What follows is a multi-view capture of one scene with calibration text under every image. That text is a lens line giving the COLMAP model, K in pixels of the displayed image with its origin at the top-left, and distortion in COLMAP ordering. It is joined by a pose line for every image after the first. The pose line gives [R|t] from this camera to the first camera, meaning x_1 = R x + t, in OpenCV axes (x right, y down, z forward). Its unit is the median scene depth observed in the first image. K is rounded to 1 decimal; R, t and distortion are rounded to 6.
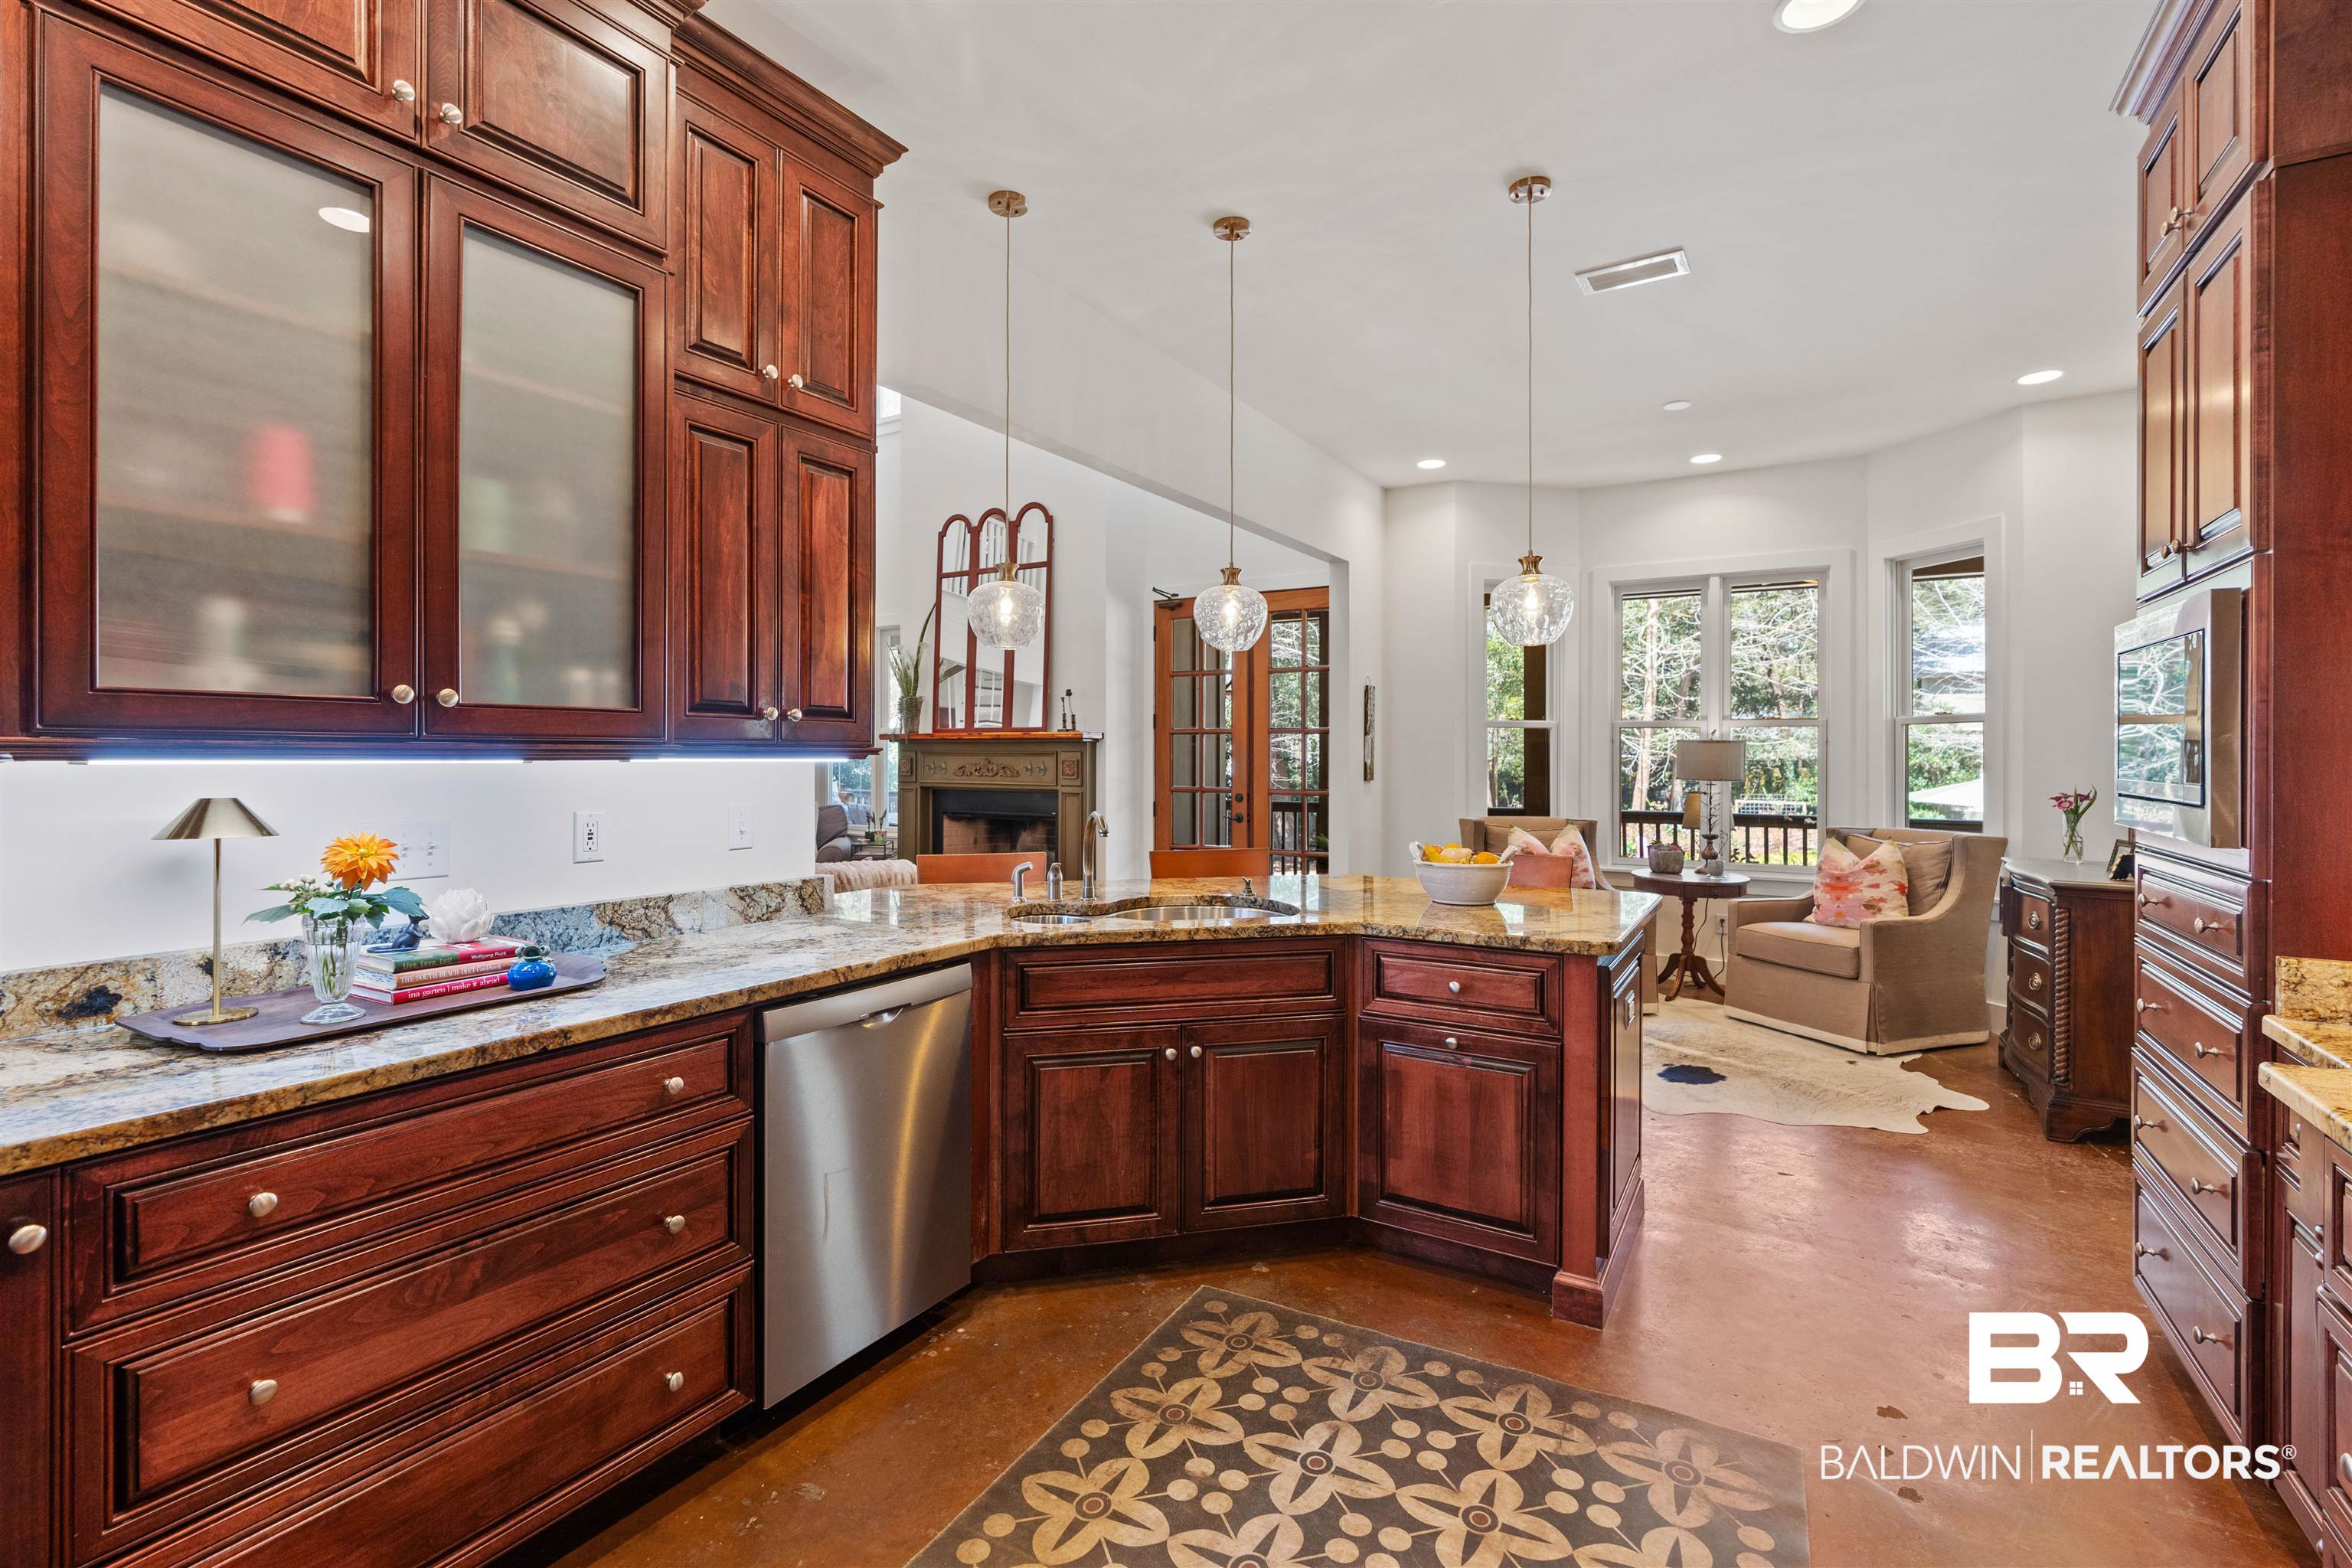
lens RADIAL K [[1061.0, 0, 1169.3], [0, 1061.0, 763.6], [0, 0, 1]] dist [0.004276, 0.002345]
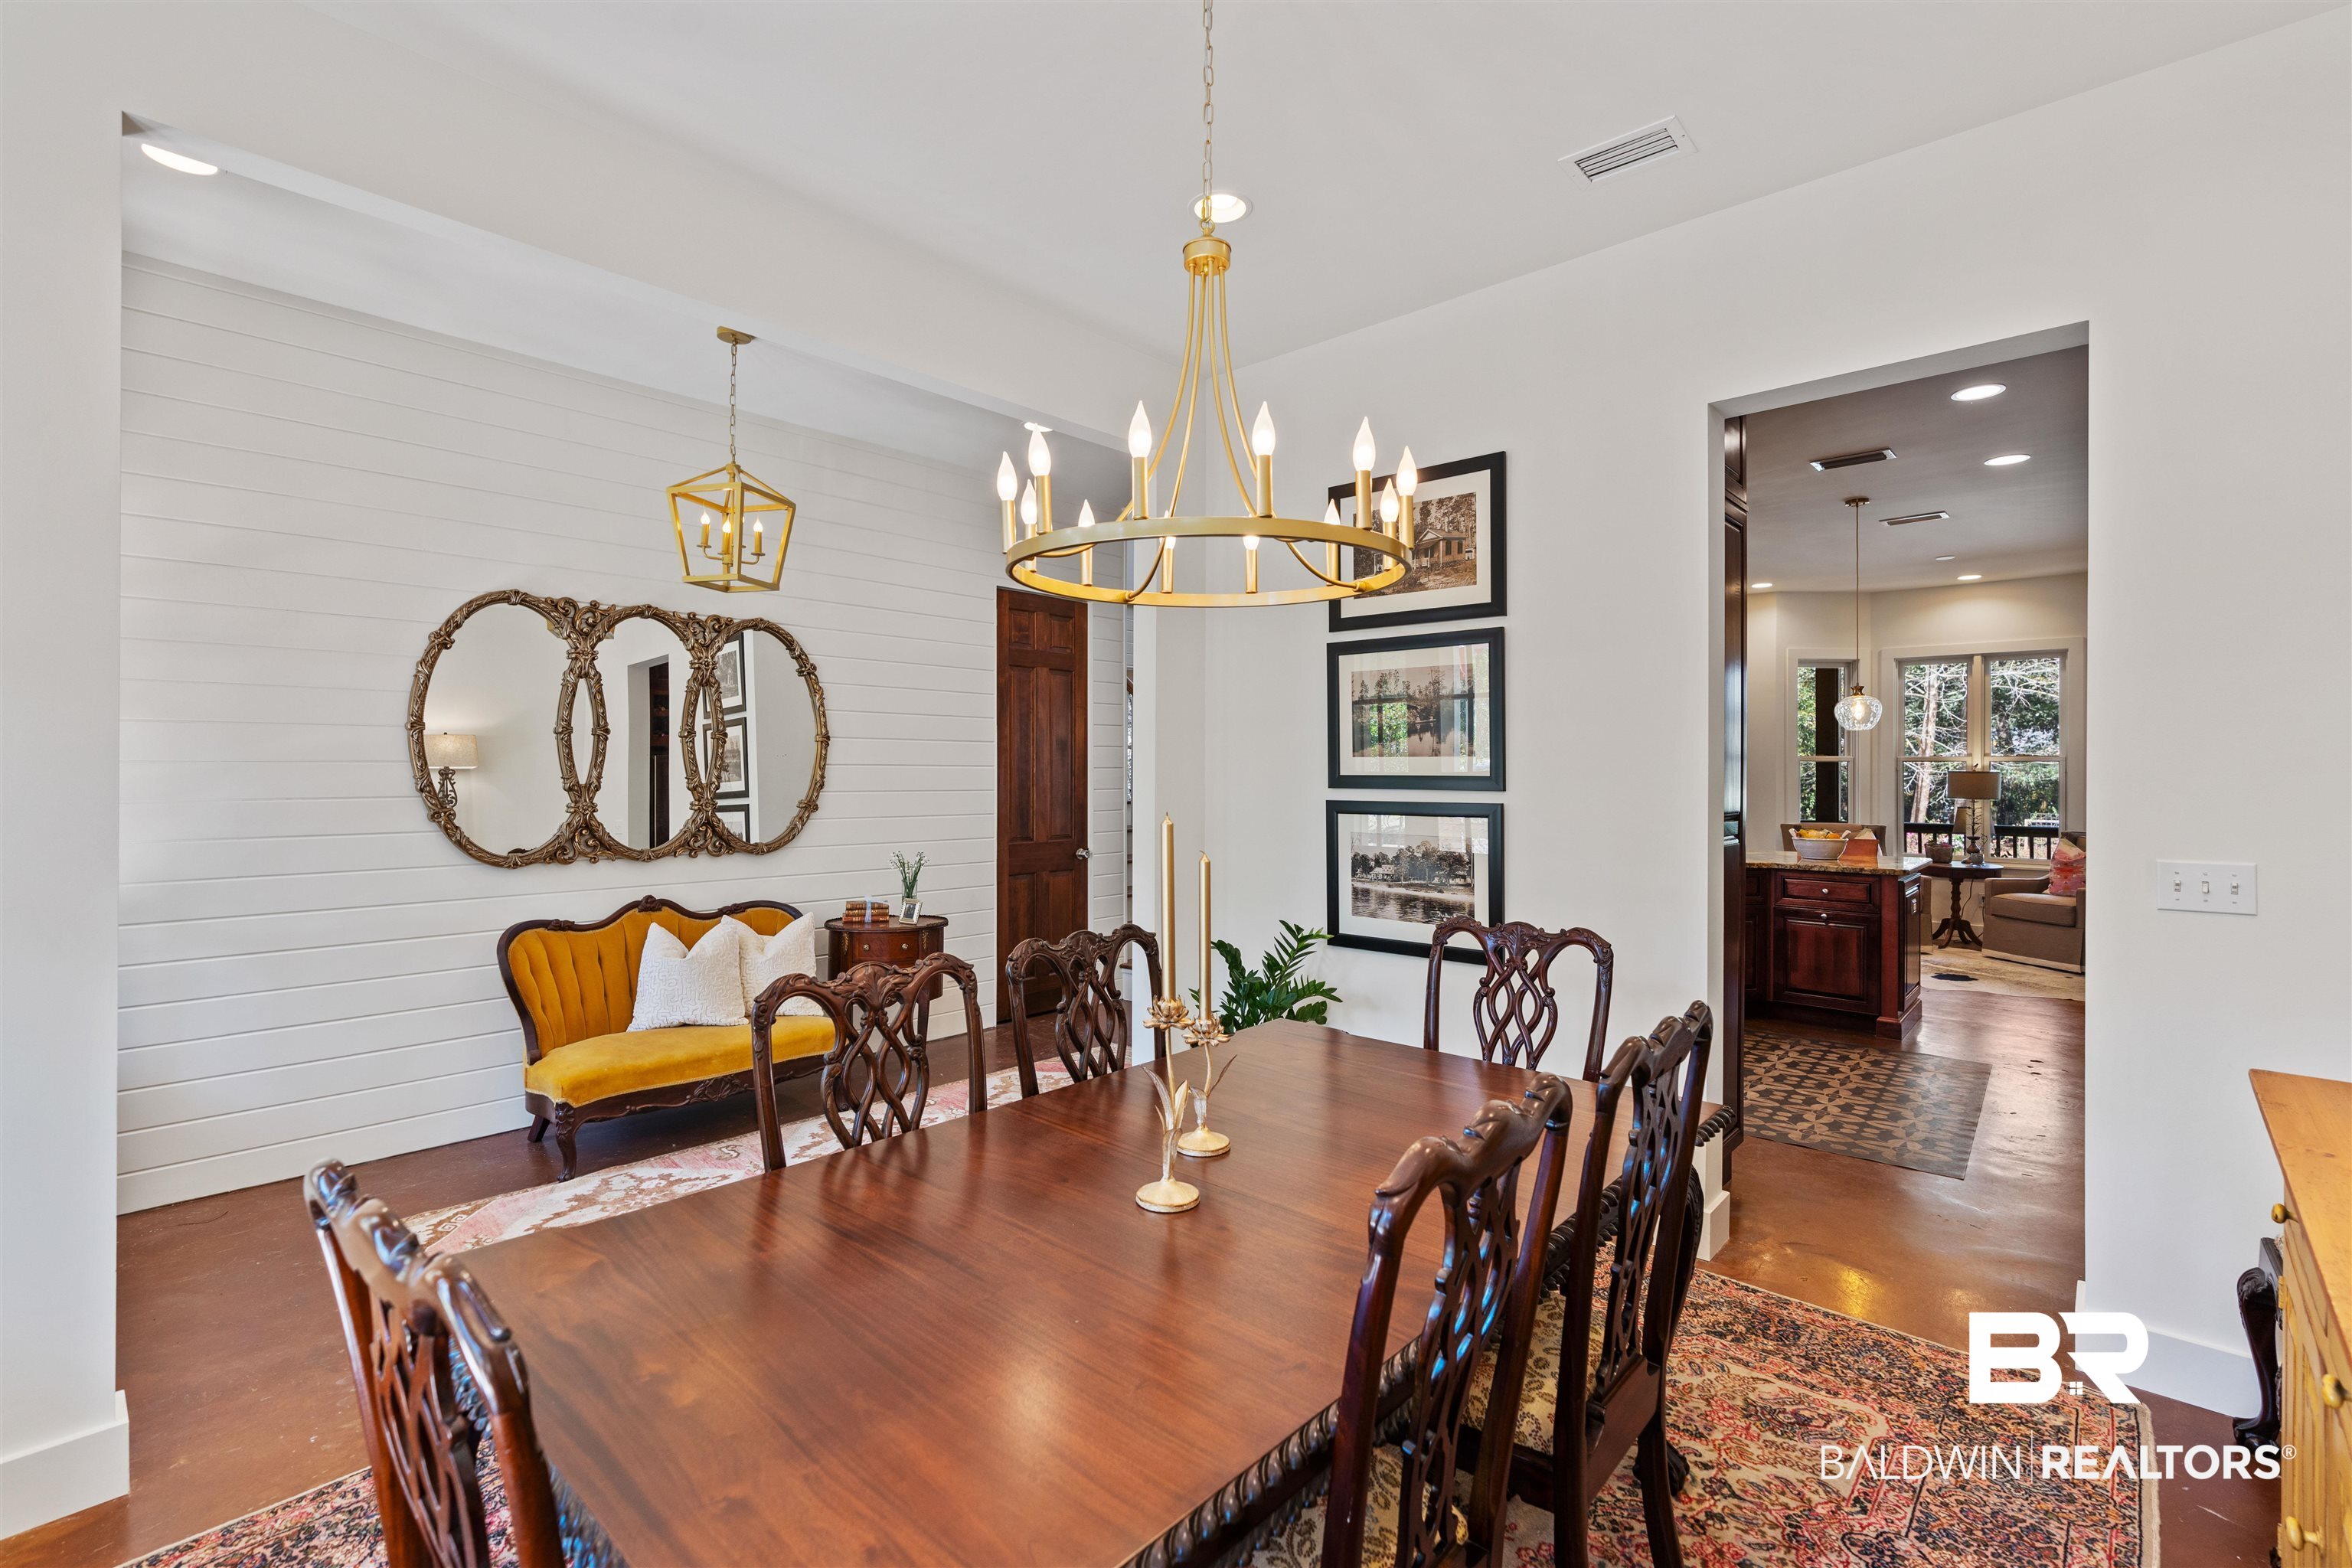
lens RADIAL K [[1061.0, 0, 1187.5], [0, 1061.0, 774.4], [0, 0, 1]] dist [0.004276, 0.002345]
pose [[0.982894, -0.000588, -0.184172, -0.285400], [-0.000825, 0.999971, -0.007599, -0.006167], [0.184171, 0.007621, 0.982865, -0.644452]]
